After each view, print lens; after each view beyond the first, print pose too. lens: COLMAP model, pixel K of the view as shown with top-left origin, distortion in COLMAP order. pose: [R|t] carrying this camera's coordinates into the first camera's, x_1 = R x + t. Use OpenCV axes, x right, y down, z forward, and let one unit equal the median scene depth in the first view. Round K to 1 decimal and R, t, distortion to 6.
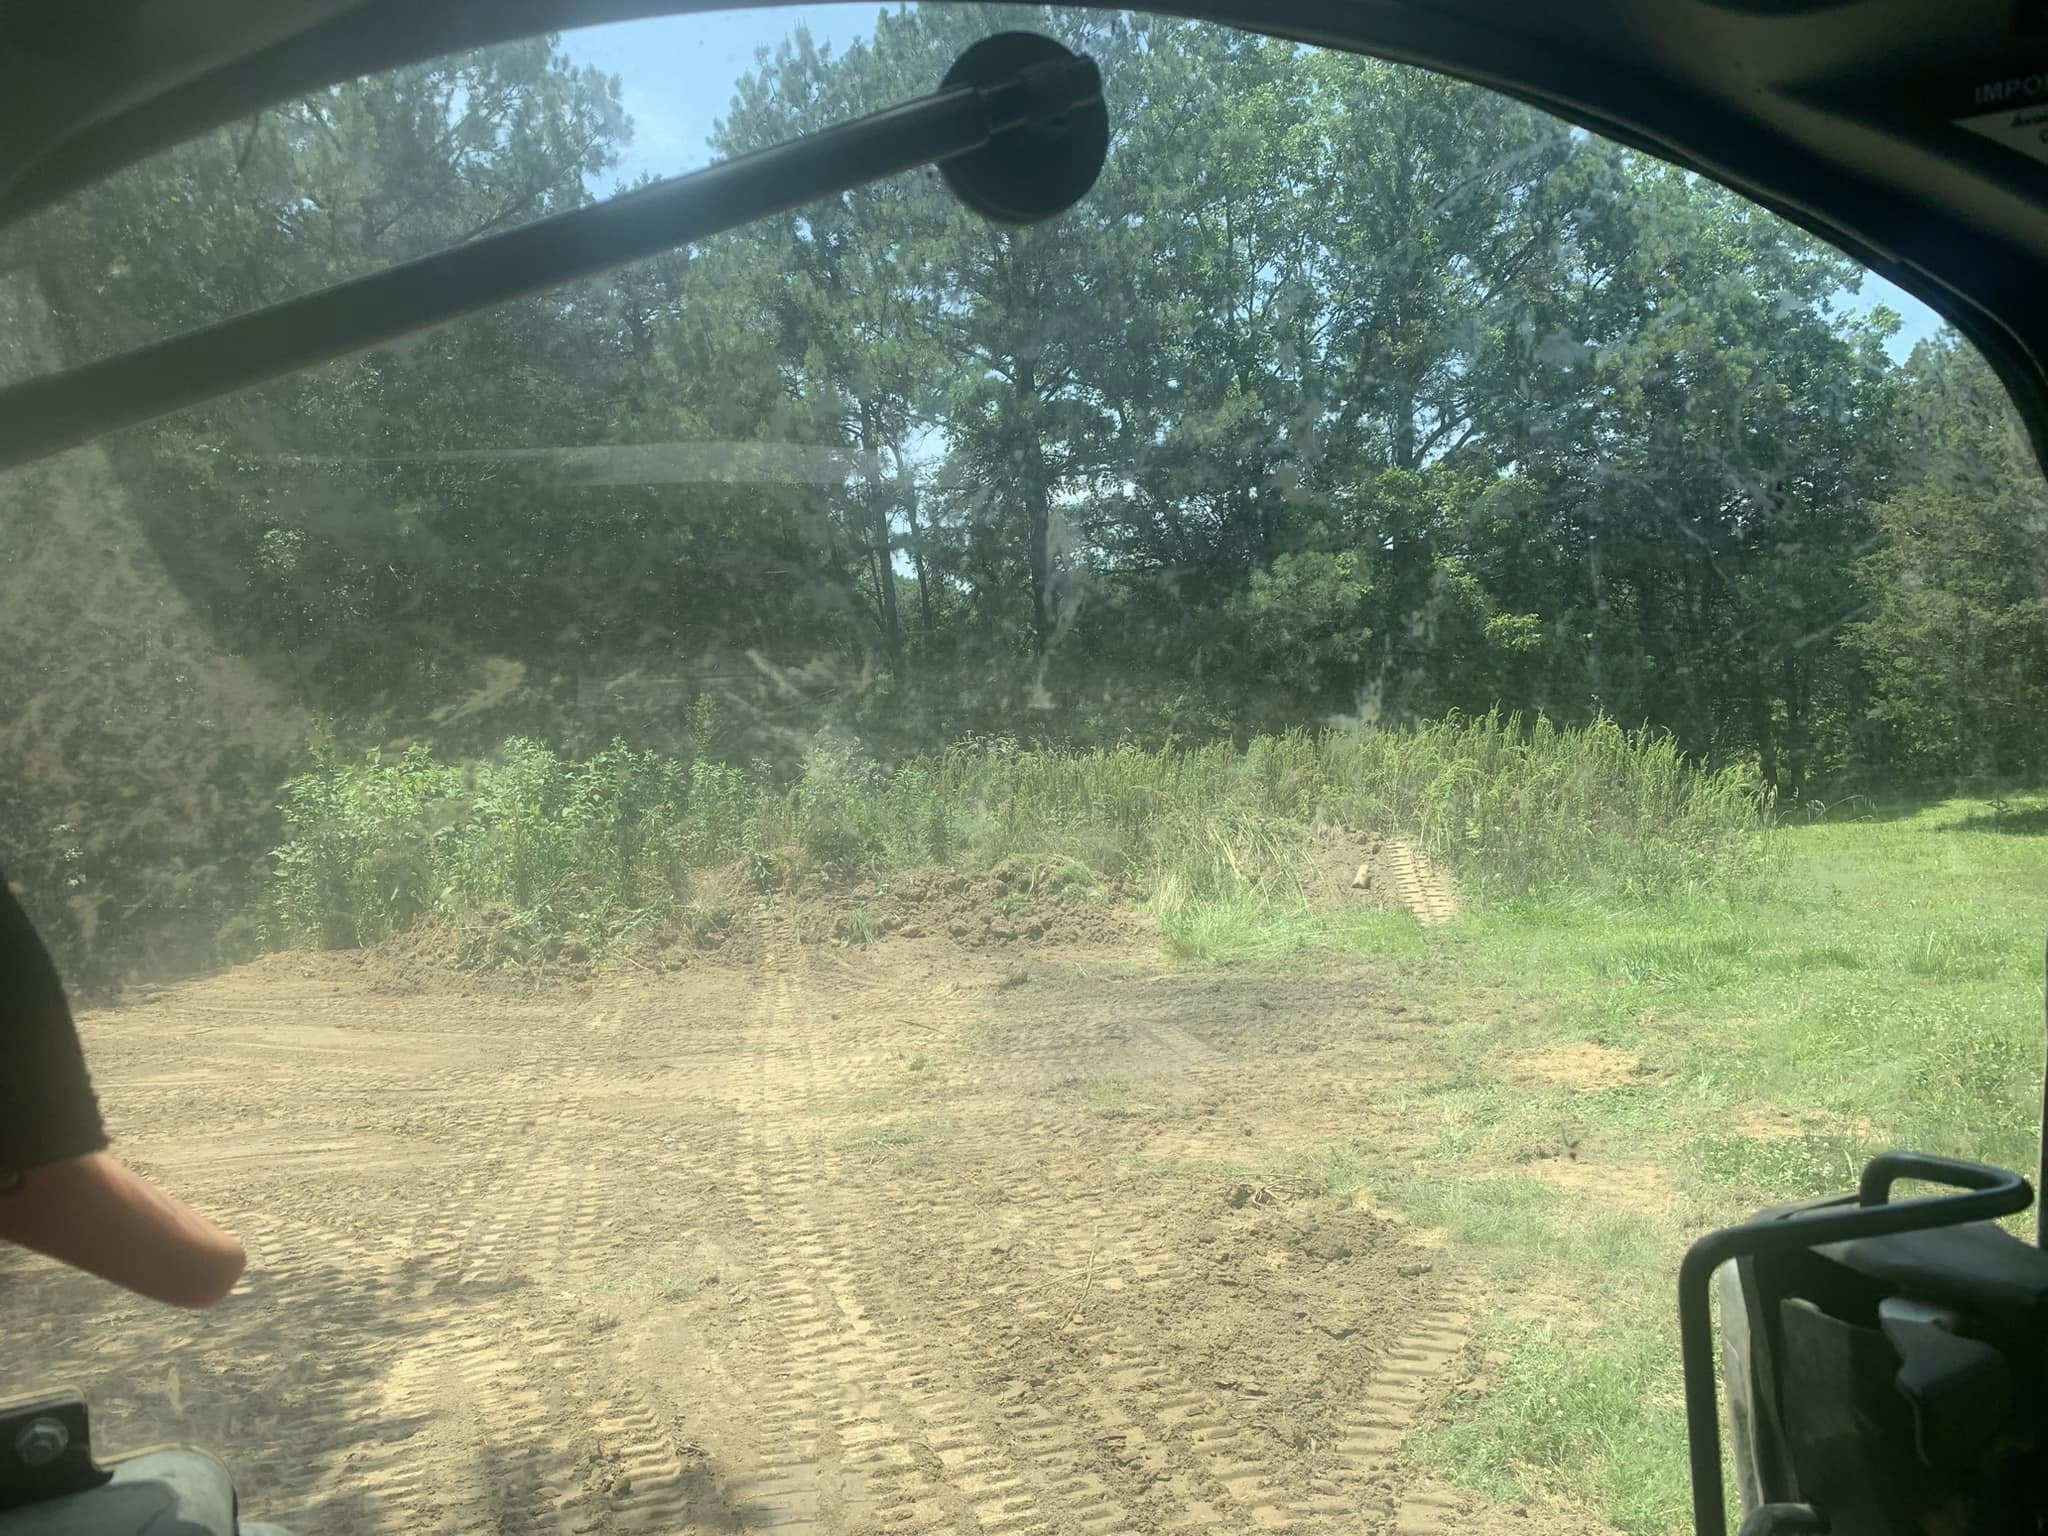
lens RADIAL K [[1306.9, 0, 1024.0], [0, 1306.9, 768.0], [0, 0, 1]] dist [0.038266, 0.021853]
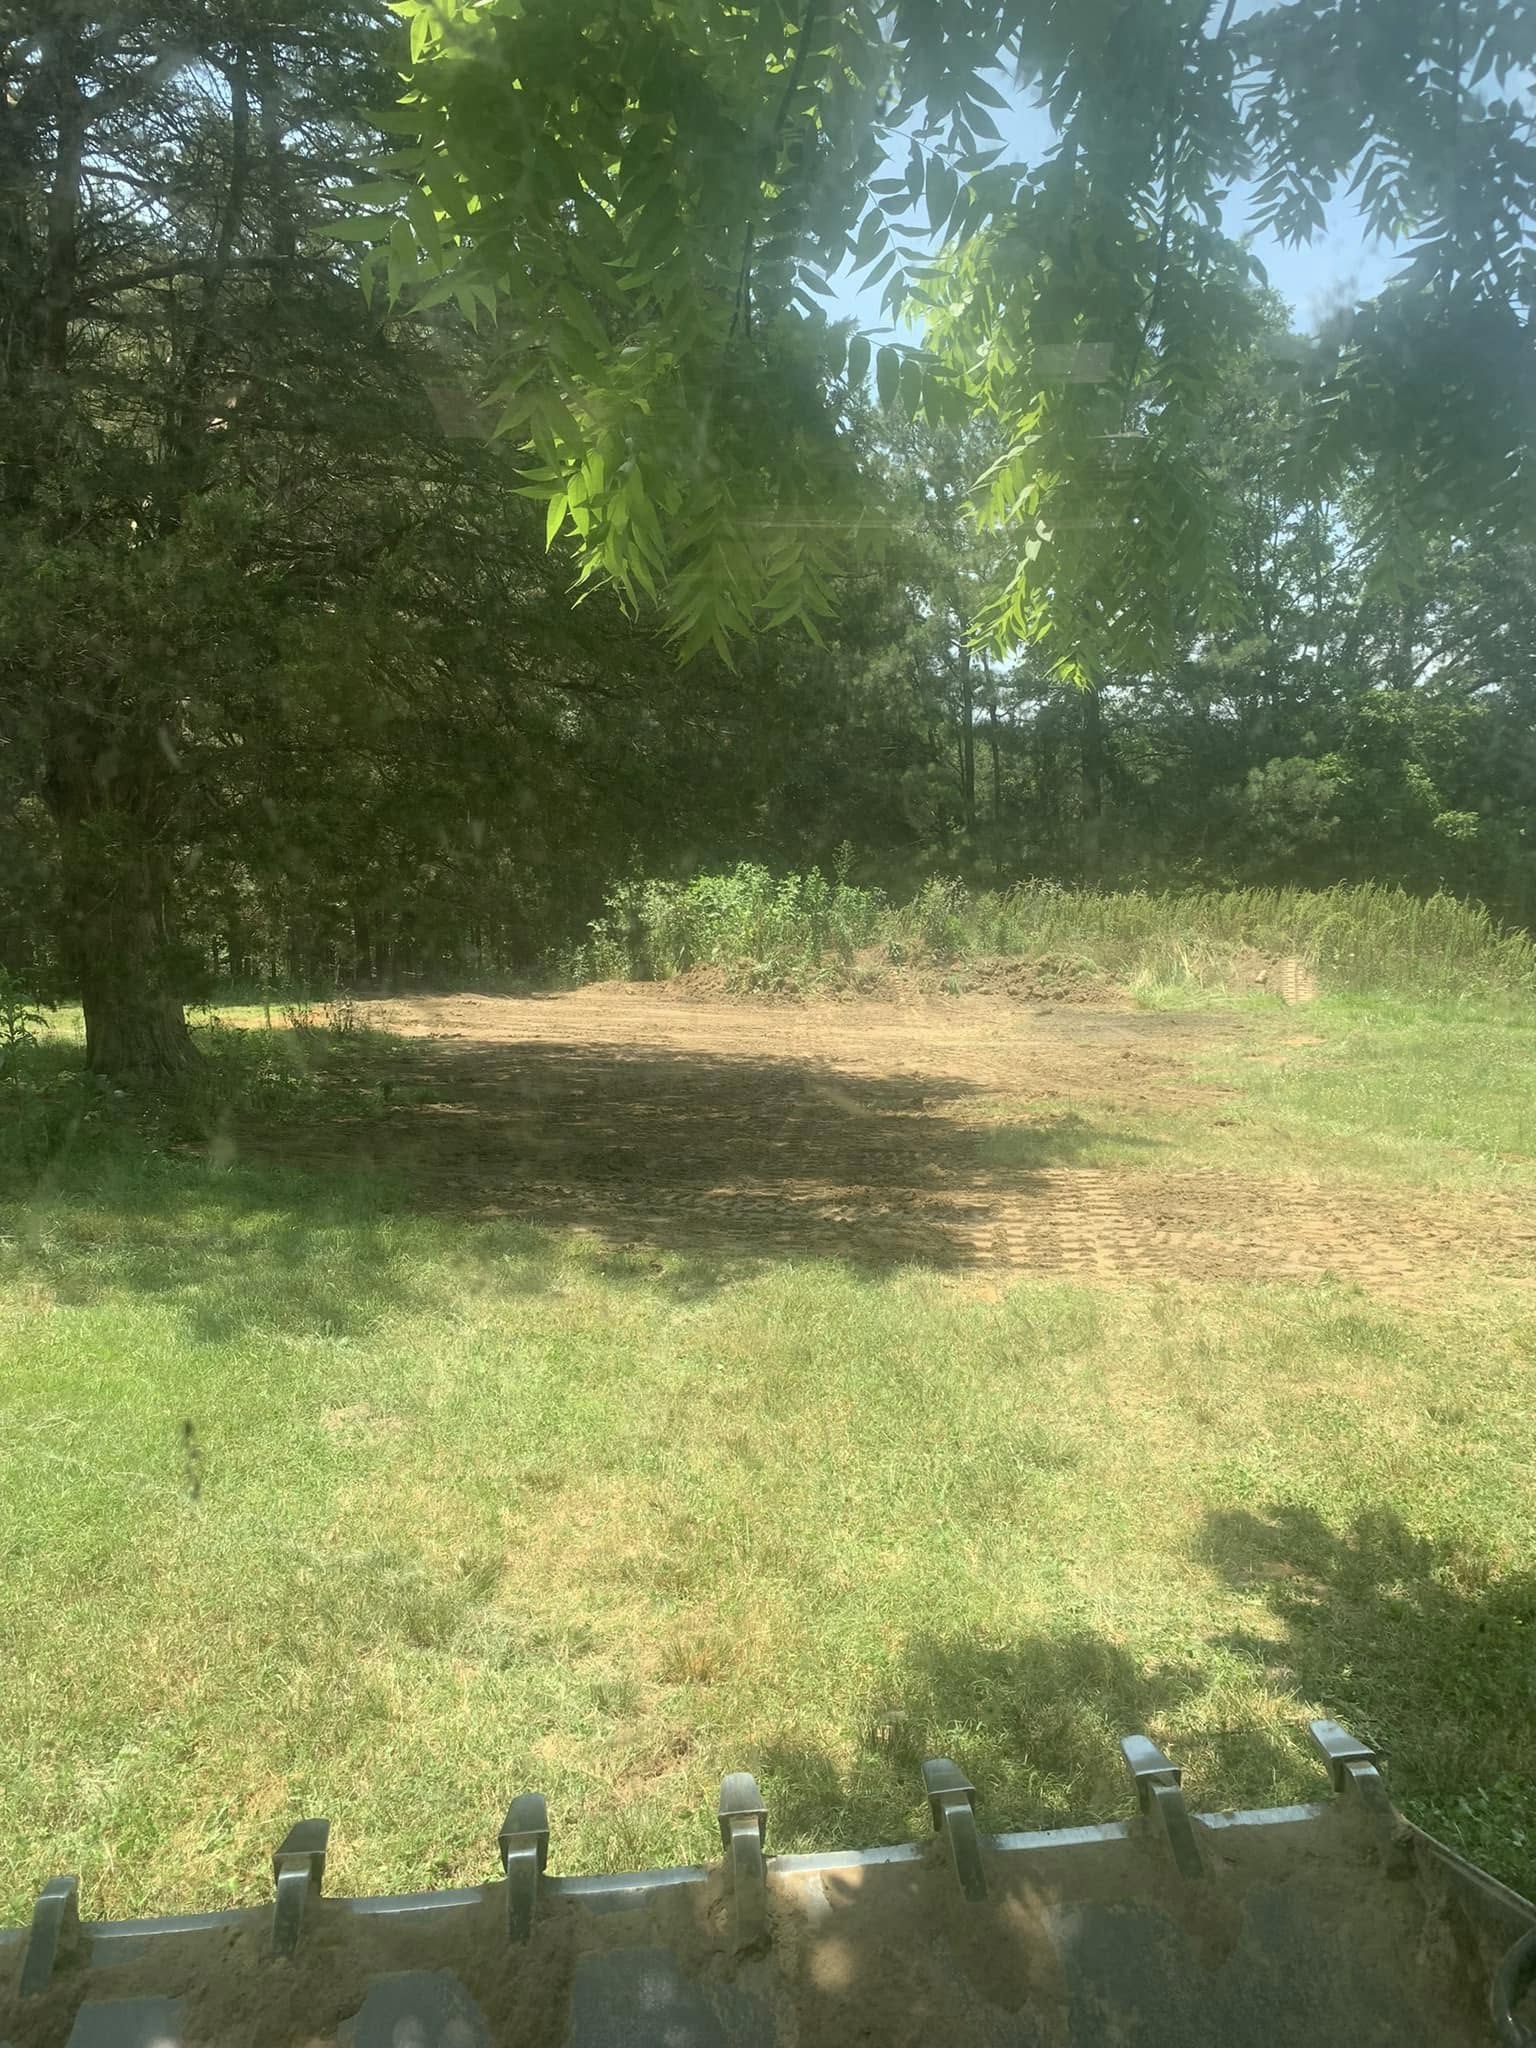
lens RADIAL K [[1306.9, 0, 768.0], [0, 1306.9, 1024.0], [0, 0, 1]] dist [0.038266, 0.021853]
pose [[0.972948, 0.087232, -0.213921, 0.007172], [-0.068196, 0.993156, 0.094816, 0.022997], [0.220728, -0.077662, 0.972238, -0.687187]]
